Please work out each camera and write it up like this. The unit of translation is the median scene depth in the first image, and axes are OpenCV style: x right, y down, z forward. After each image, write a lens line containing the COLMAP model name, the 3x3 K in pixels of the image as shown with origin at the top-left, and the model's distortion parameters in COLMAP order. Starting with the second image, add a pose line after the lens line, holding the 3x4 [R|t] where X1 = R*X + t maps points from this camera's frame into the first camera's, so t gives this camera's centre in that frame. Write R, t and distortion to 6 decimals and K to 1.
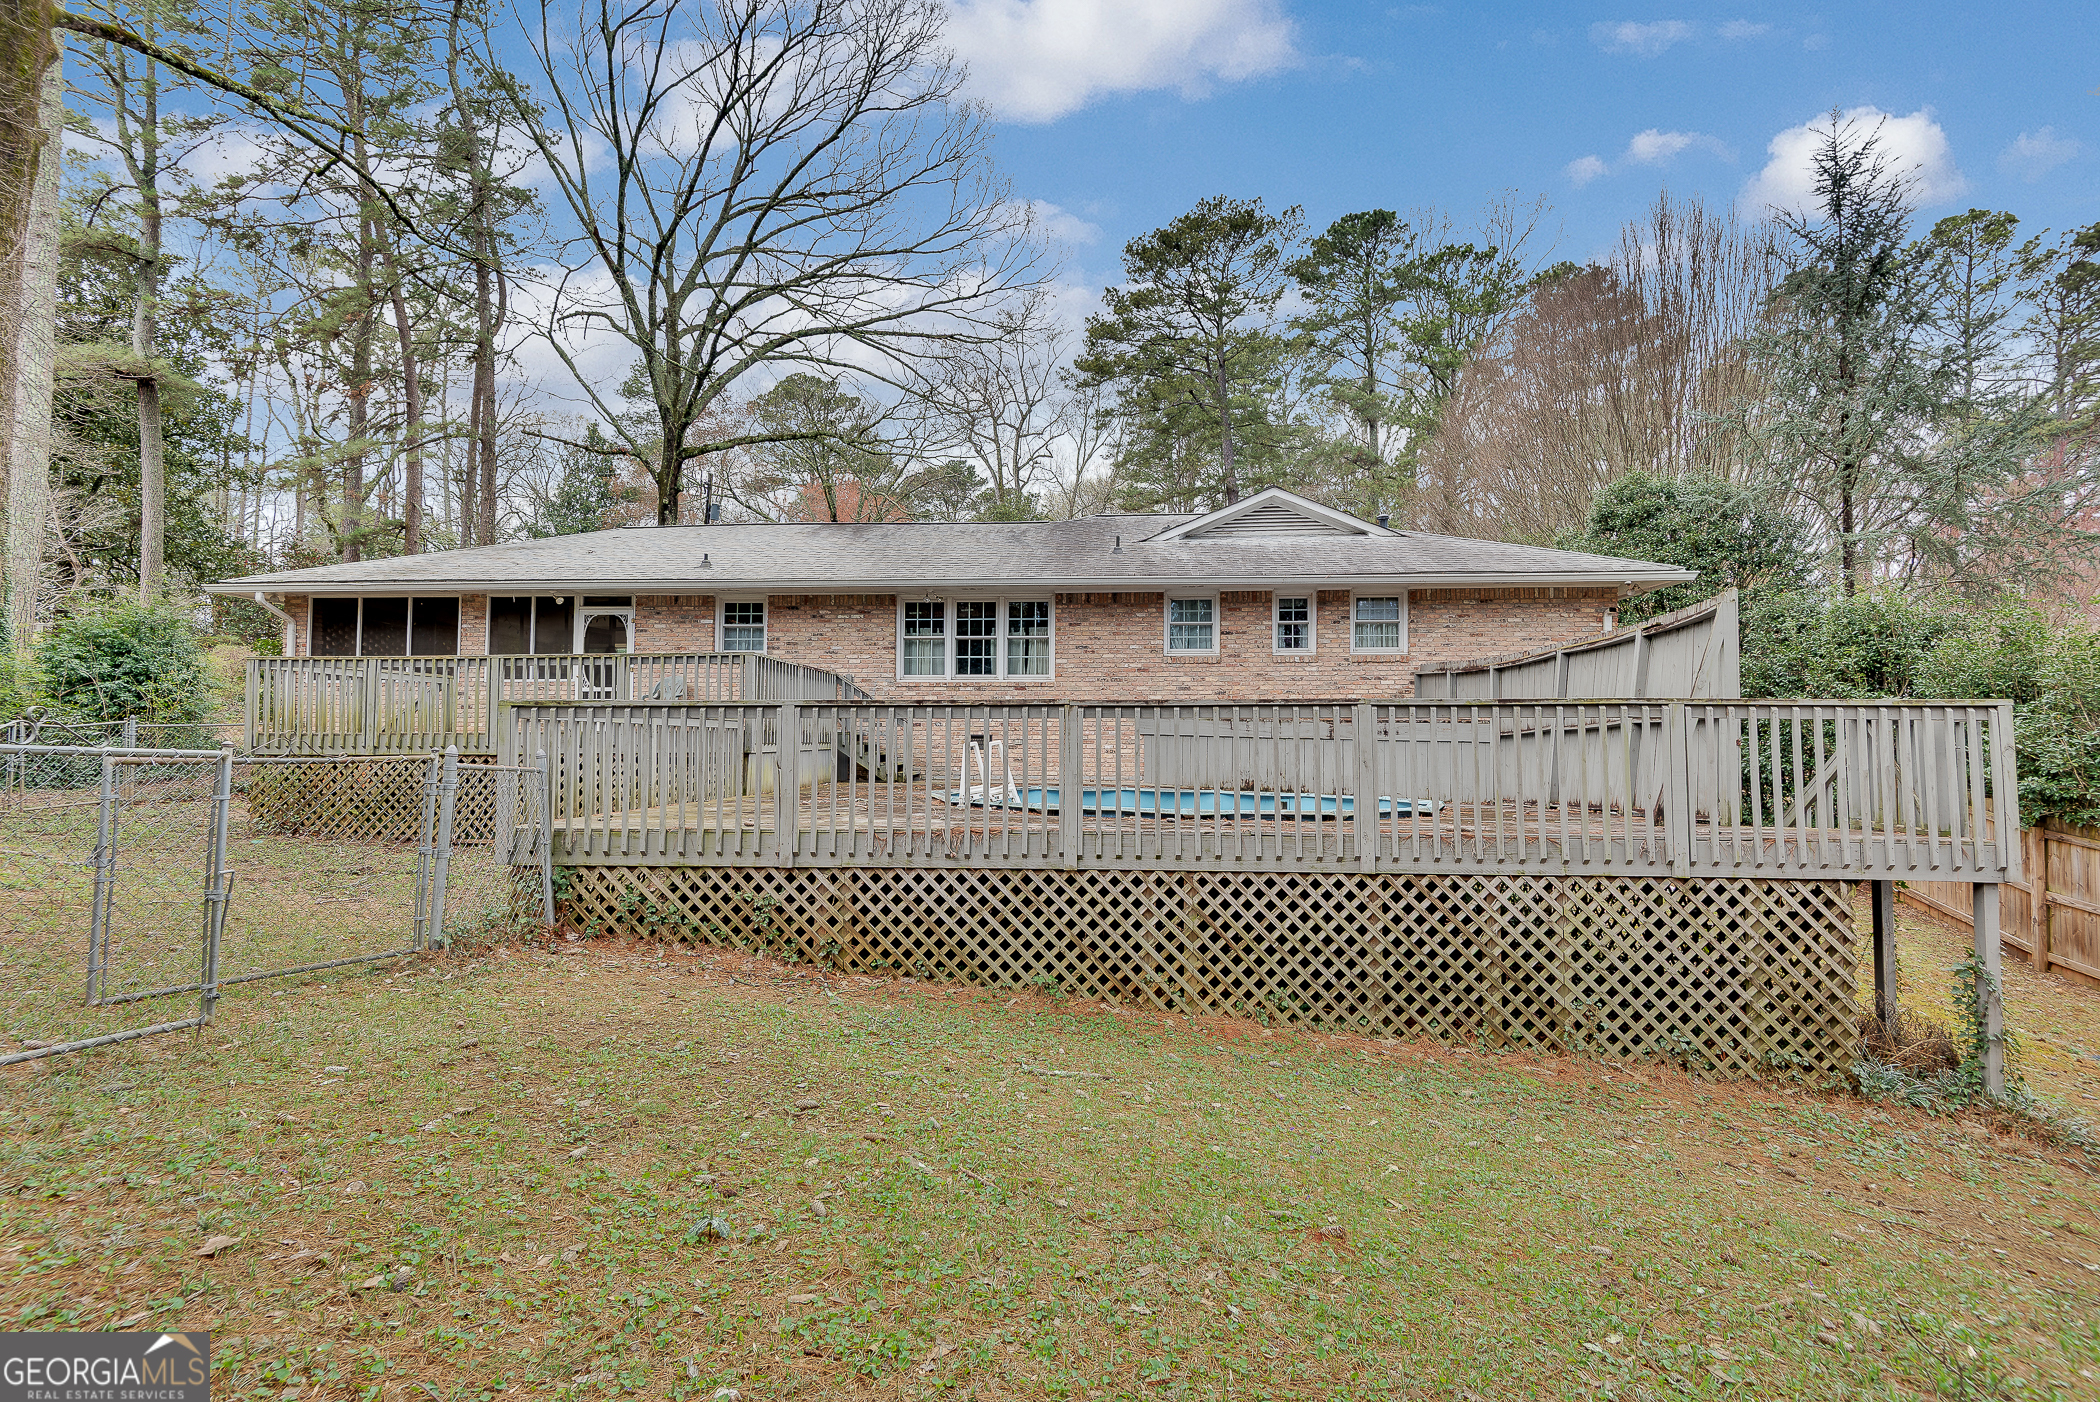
lens RADIAL K [[948.4, 0, 1055.3], [0, 948.4, 714.9], [0, 0, 1]] dist [0.032458, -0.027728]
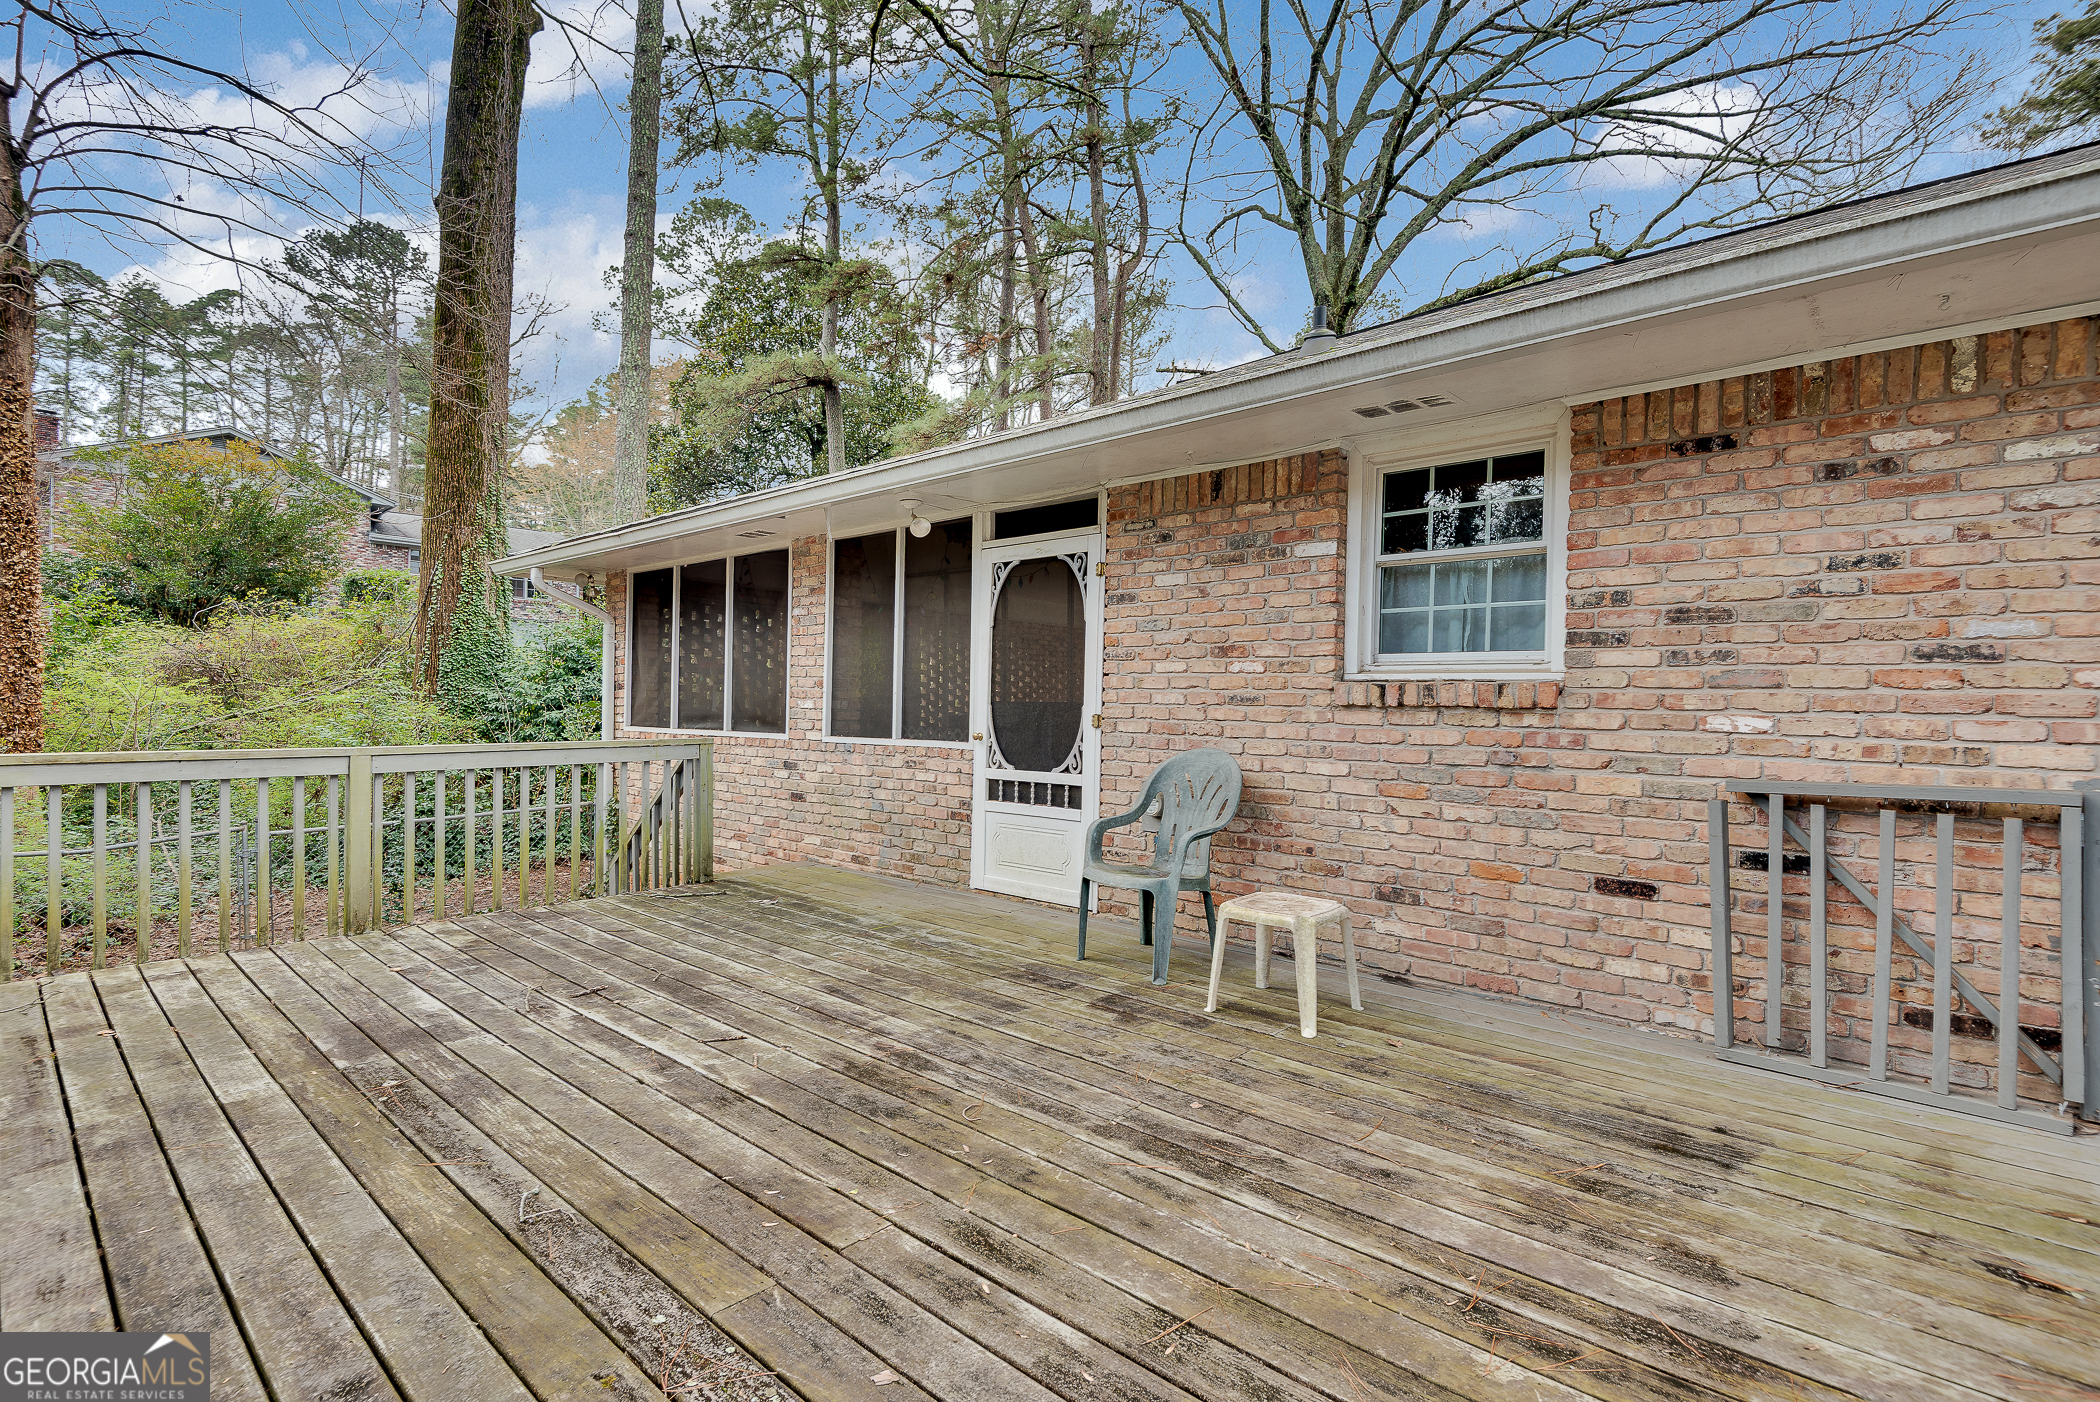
lens RADIAL K [[948.4, 0, 1055.3], [0, 948.4, 714.9], [0, 0, 1]] dist [0.032458, -0.027728]
pose [[0.776510, 0.017233, -0.629869, -0.248144], [0.004980, 0.999427, 0.033484, -0.059695], [0.630085, -0.029137, 0.775979, 0.729436]]
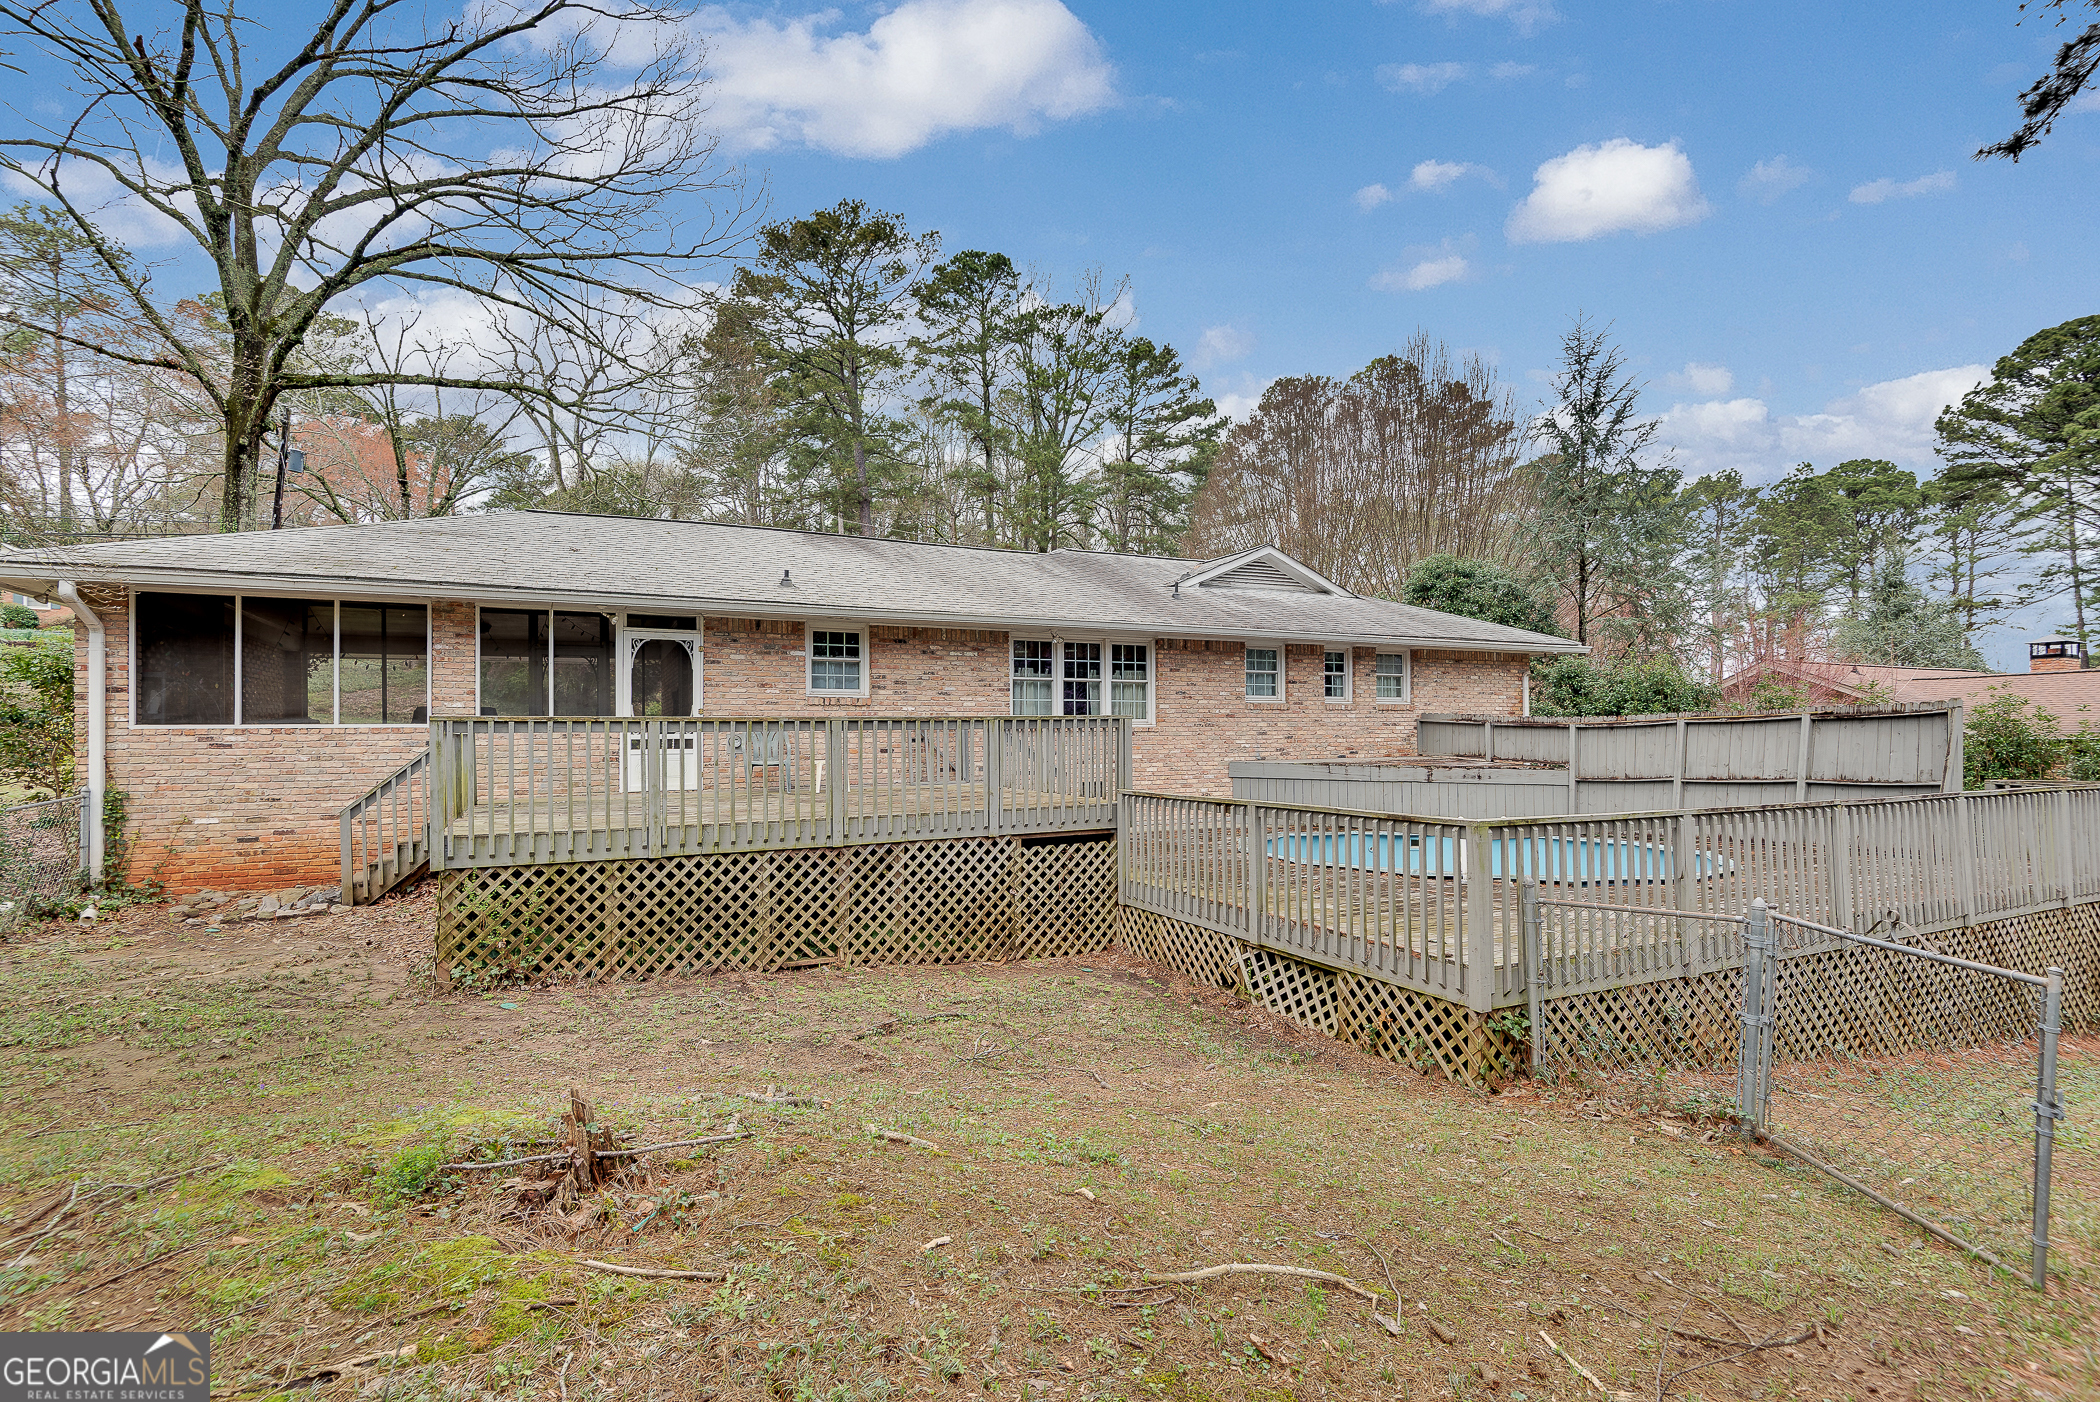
lens RADIAL K [[948.4, 0, 1055.3], [0, 948.4, 714.9], [0, 0, 1]] dist [0.032458, -0.027728]
pose [[0.870878, 0.003761, 0.491485, -0.564281], [-0.002892, 0.999993, -0.002529, -0.042912], [-0.491491, 0.000781, 0.870882, 0.175338]]
